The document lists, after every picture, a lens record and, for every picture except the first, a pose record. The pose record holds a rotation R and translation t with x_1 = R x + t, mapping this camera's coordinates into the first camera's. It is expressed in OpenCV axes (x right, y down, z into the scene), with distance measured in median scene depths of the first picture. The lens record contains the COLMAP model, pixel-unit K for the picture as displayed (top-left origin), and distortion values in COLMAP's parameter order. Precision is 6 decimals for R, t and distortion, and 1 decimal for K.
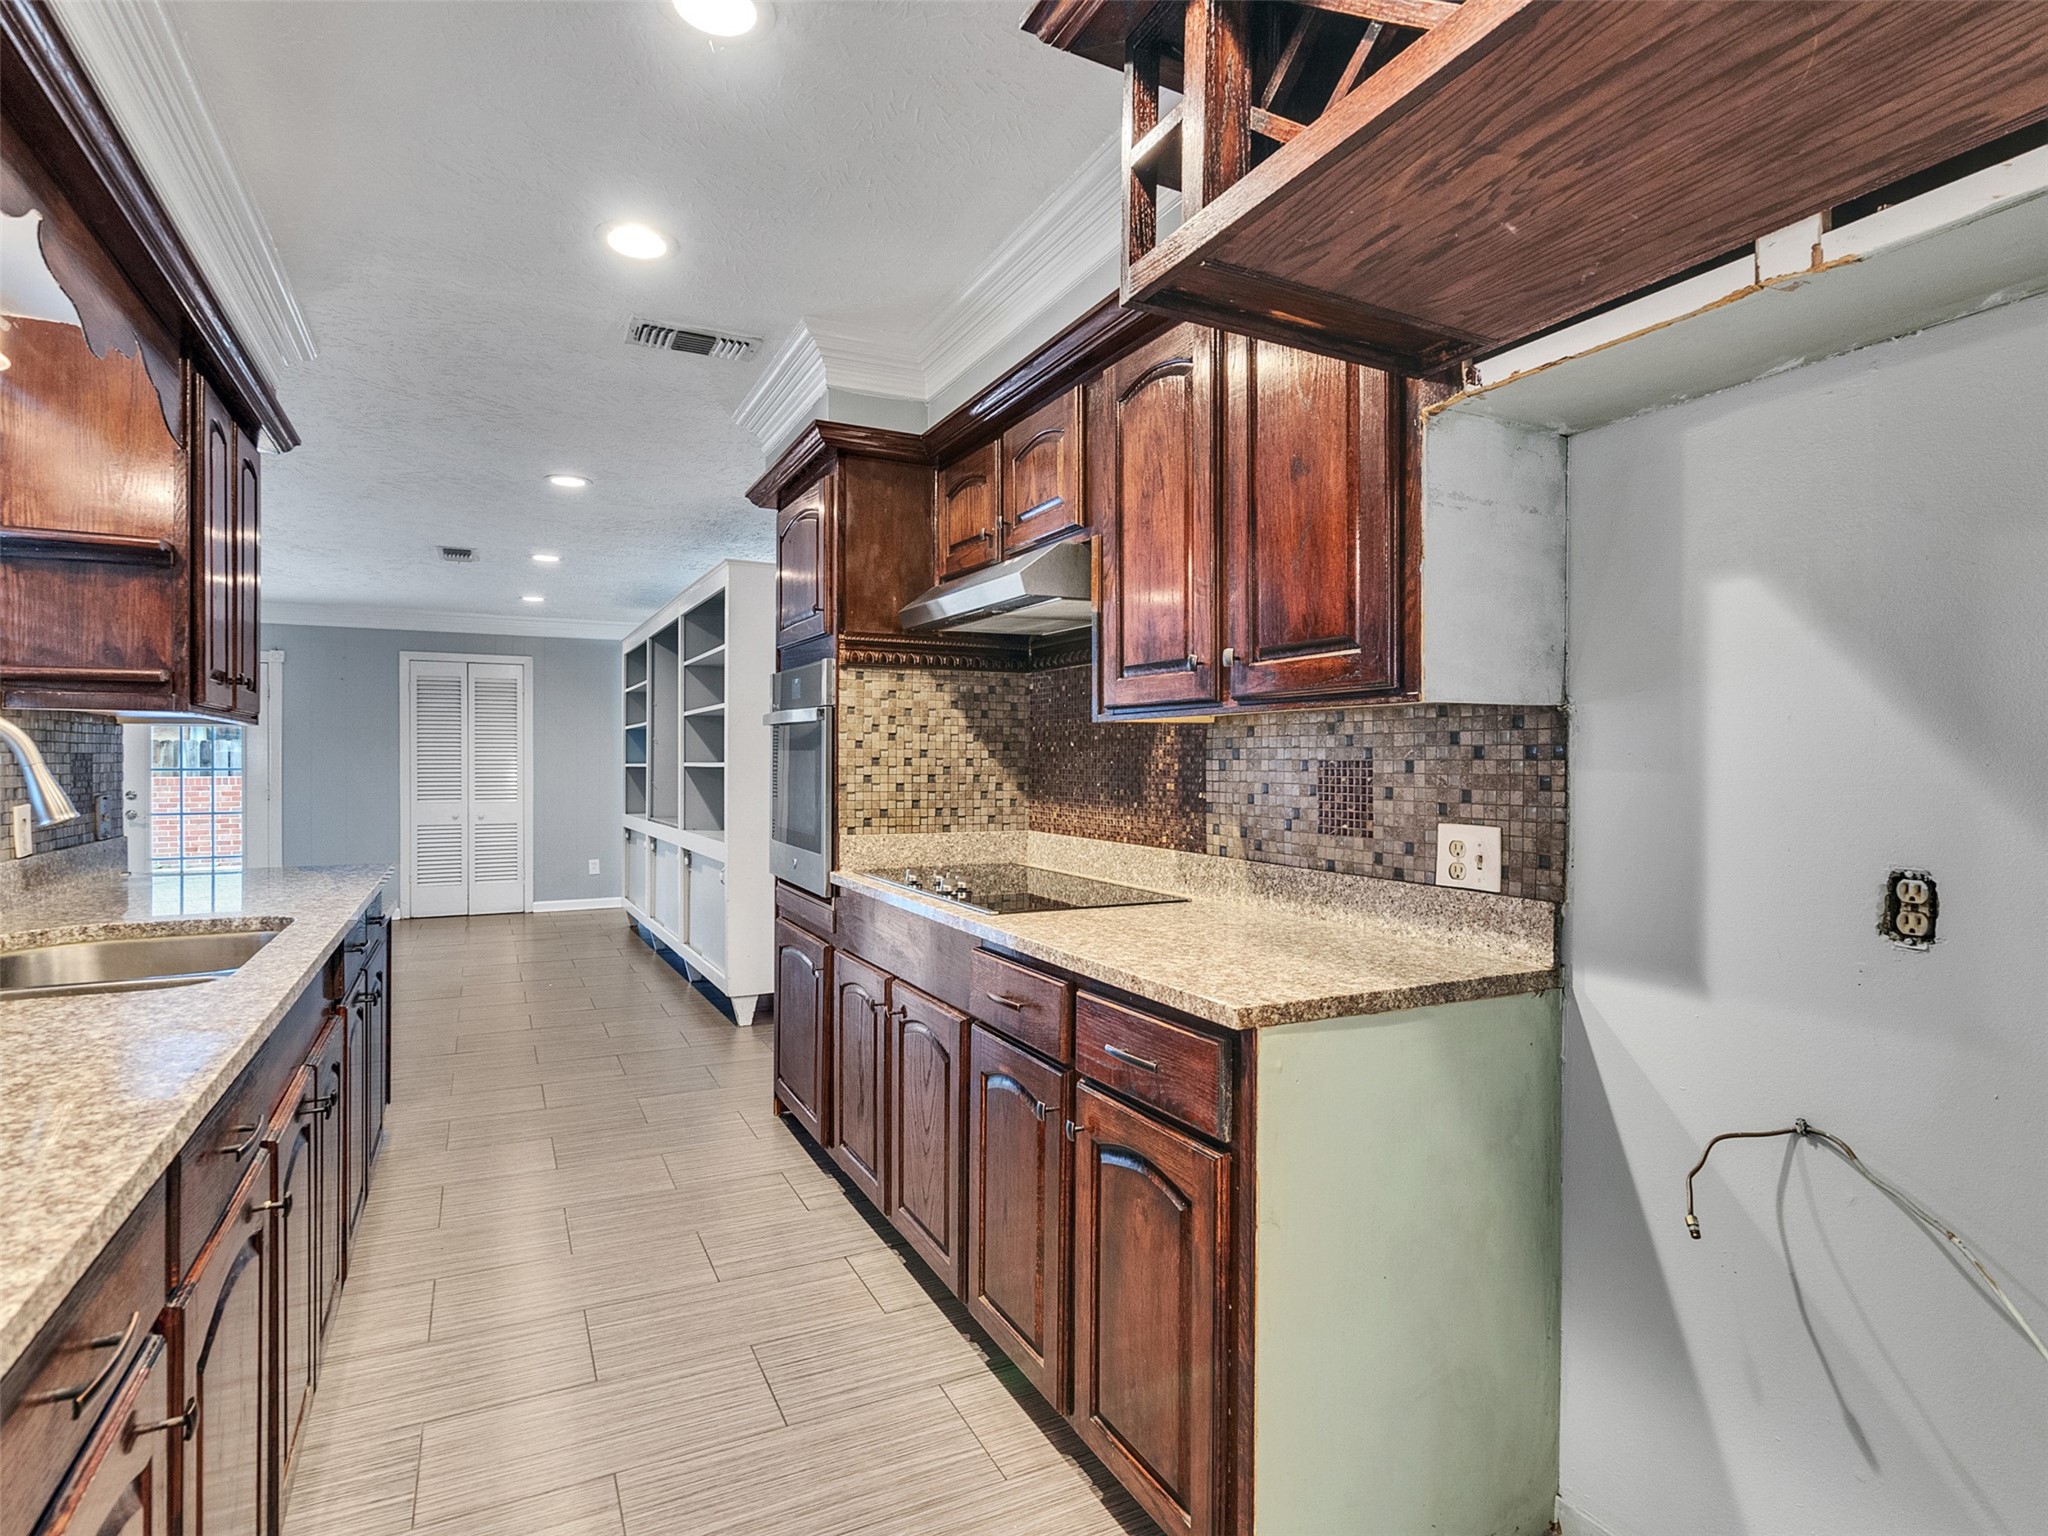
lens RADIAL K [[1053.5, 0, 1003.9], [0, 1053.5, 765.7], [0, 0, 1]] dist [-0.004359, 0.003688]
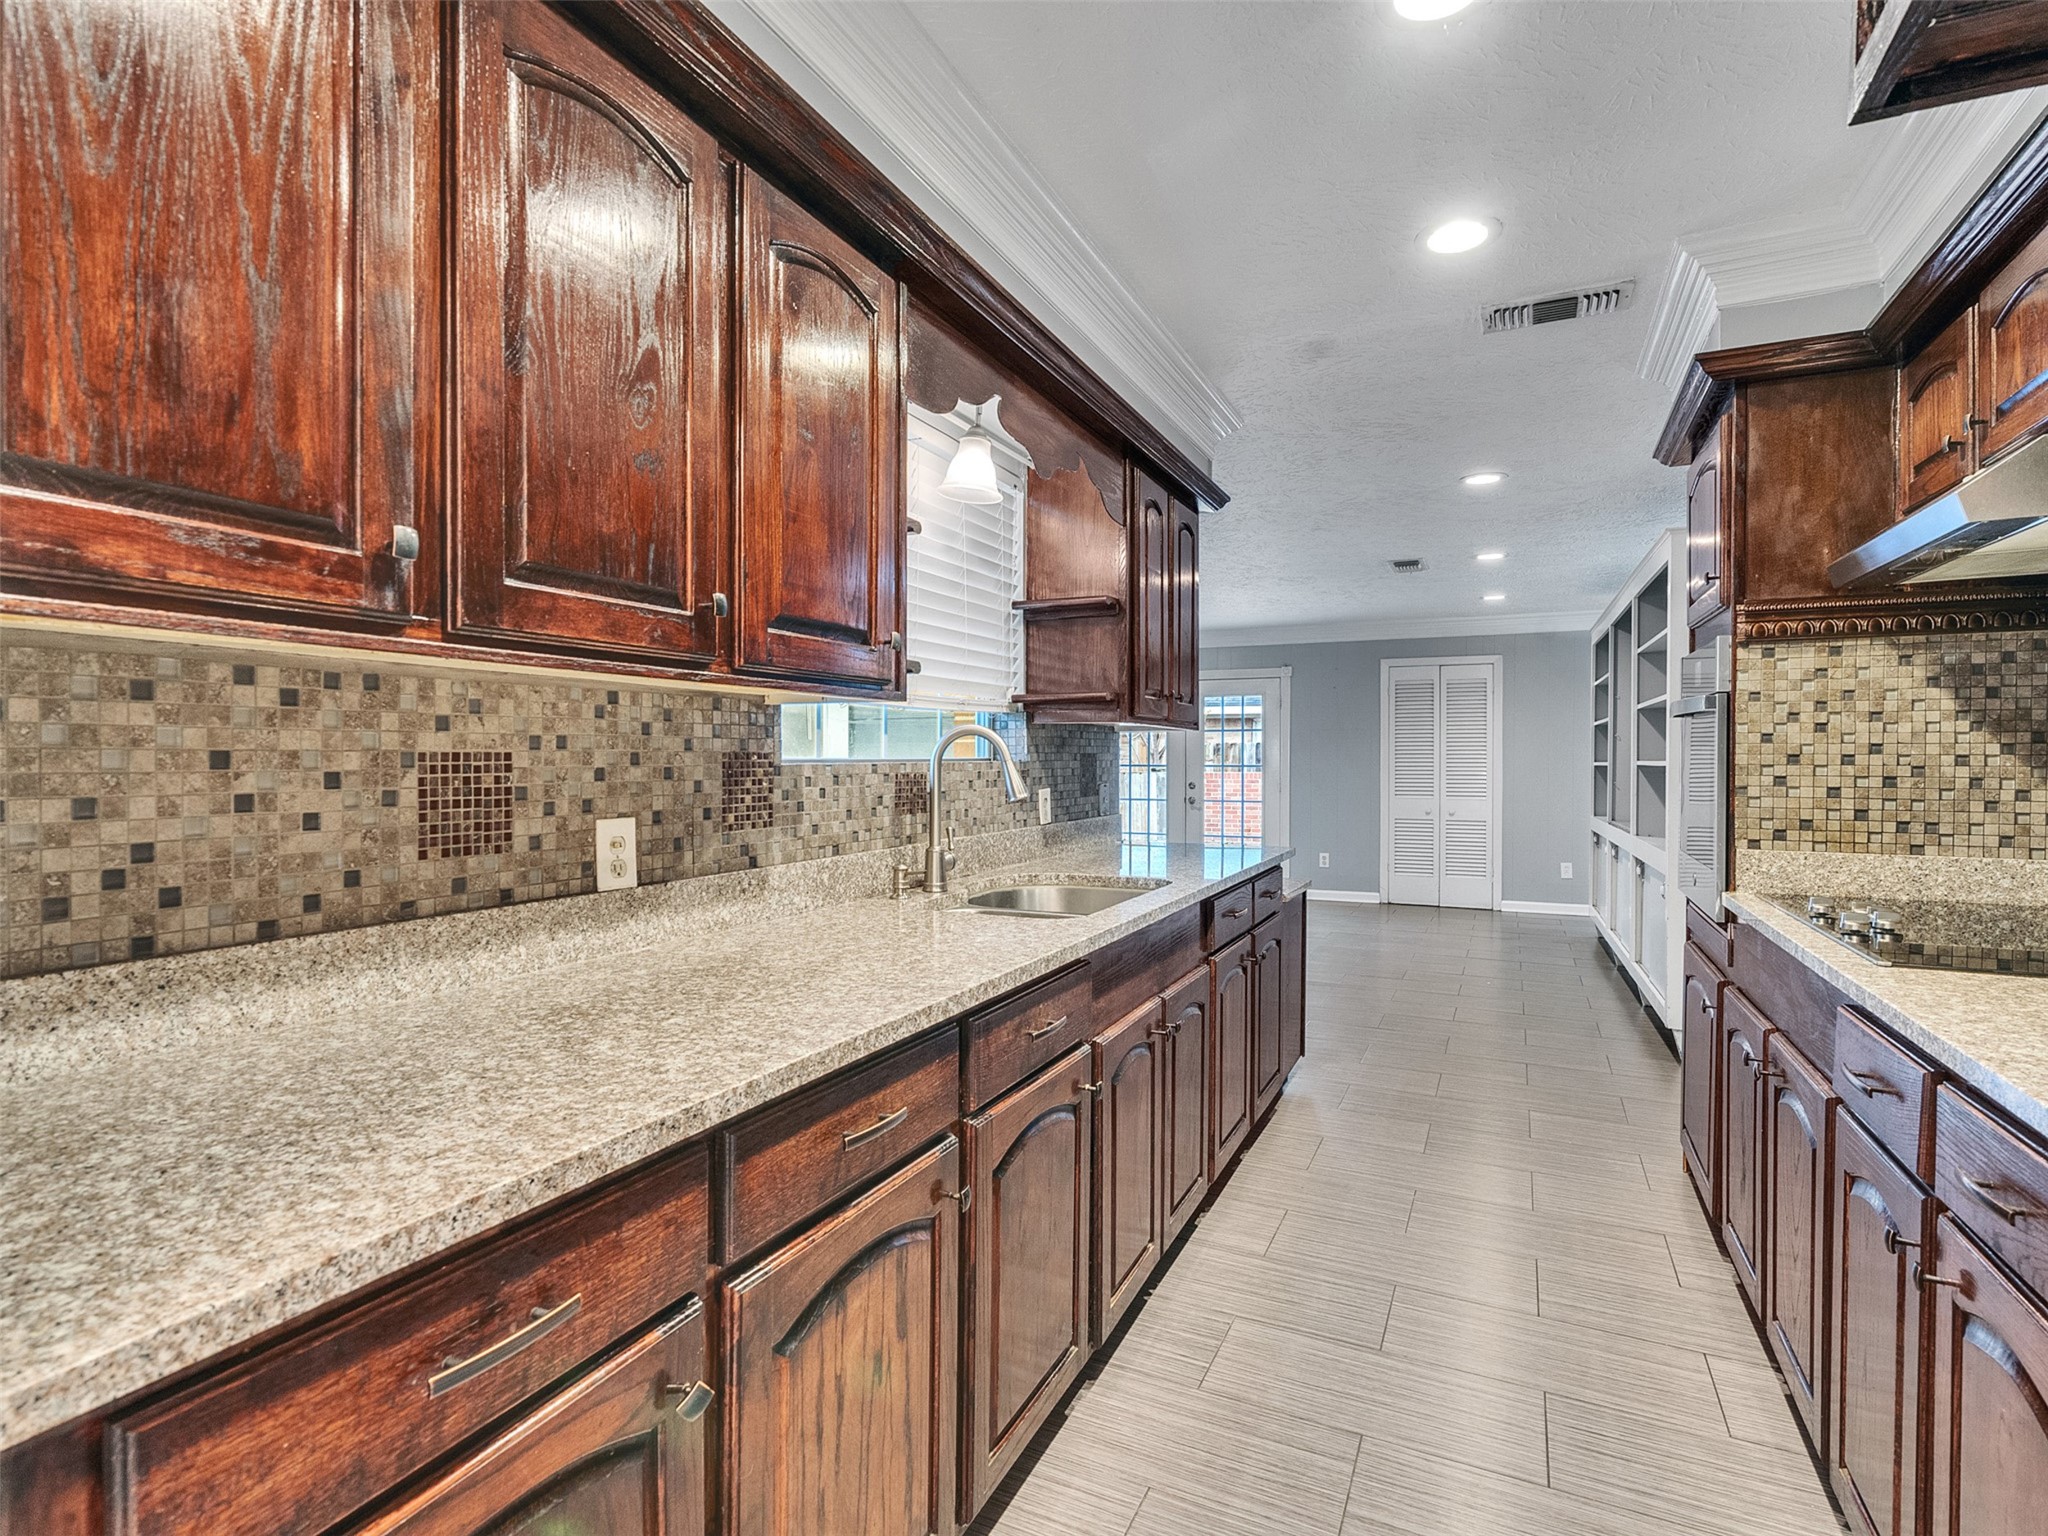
lens RADIAL K [[1053.5, 0, 1003.9], [0, 1053.5, 765.7], [0, 0, 1]] dist [-0.004359, 0.003688]
pose [[0.608338, 0.004581, -0.793665, 0.143370], [-0.003552, 0.999989, 0.003049, 0.000521], [0.793670, 0.000964, 0.608347, 0.043454]]
